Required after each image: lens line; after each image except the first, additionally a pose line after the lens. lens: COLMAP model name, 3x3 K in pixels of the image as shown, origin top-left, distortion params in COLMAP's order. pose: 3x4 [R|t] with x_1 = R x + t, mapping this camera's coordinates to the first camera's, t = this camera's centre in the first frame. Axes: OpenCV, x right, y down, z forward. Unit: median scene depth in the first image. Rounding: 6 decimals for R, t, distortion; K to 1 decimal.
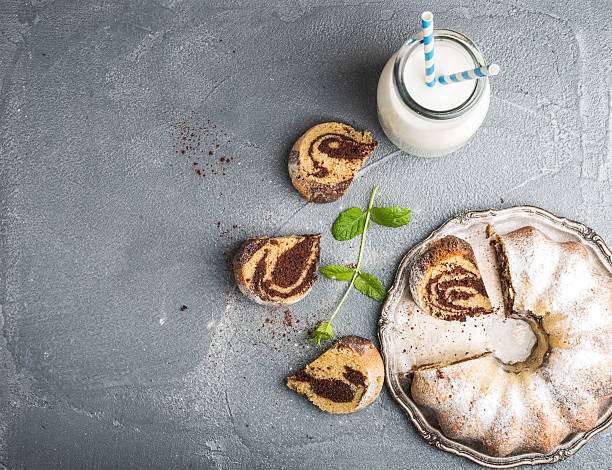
lens RADIAL K [[1090.5, 0, 301.7], [0, 1090.5, 239.7], [0, 0, 1]] dist [-0.135608, 0.000000]
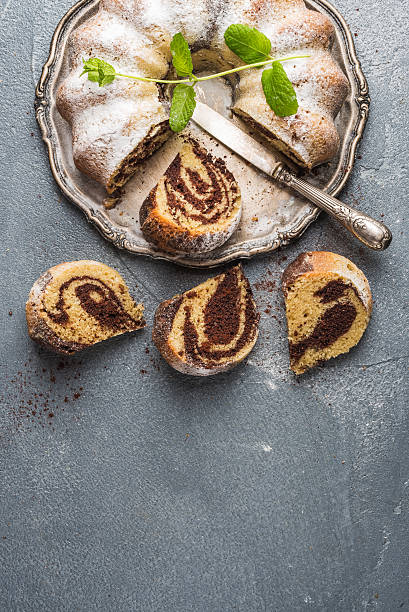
lens RADIAL K [[962.4, 0, 203.5], [0, 962.4, 303.5], [0, 0, 1]] dist [-0.184958, 0.000000]
pose [[-0.602738, -0.792893, 0.089594, 0.011429], [0.795254, -0.606115, -0.014005, 0.010979], [0.065409, 0.062808, 0.995880, 0.314628]]
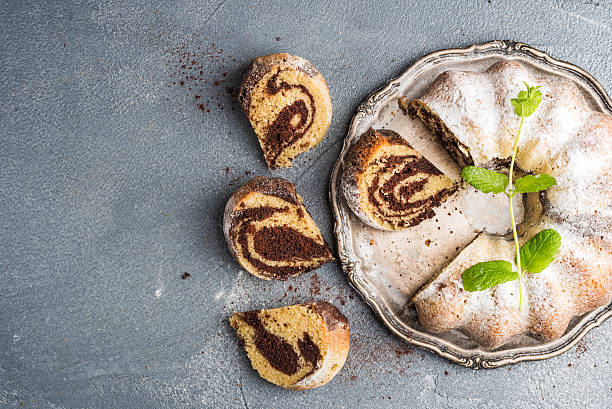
lens RADIAL K [[962.4, 0, 304.7], [0, 962.4, 204.4], [0, 0, 1]] dist [-0.184958, 0.000000]
pose [[0.862070, -0.504722, 0.045732, 0.039320], [0.506782, 0.858075, -0.082937, 0.079935], [0.002619, 0.094673, 0.995505, 0.295595]]
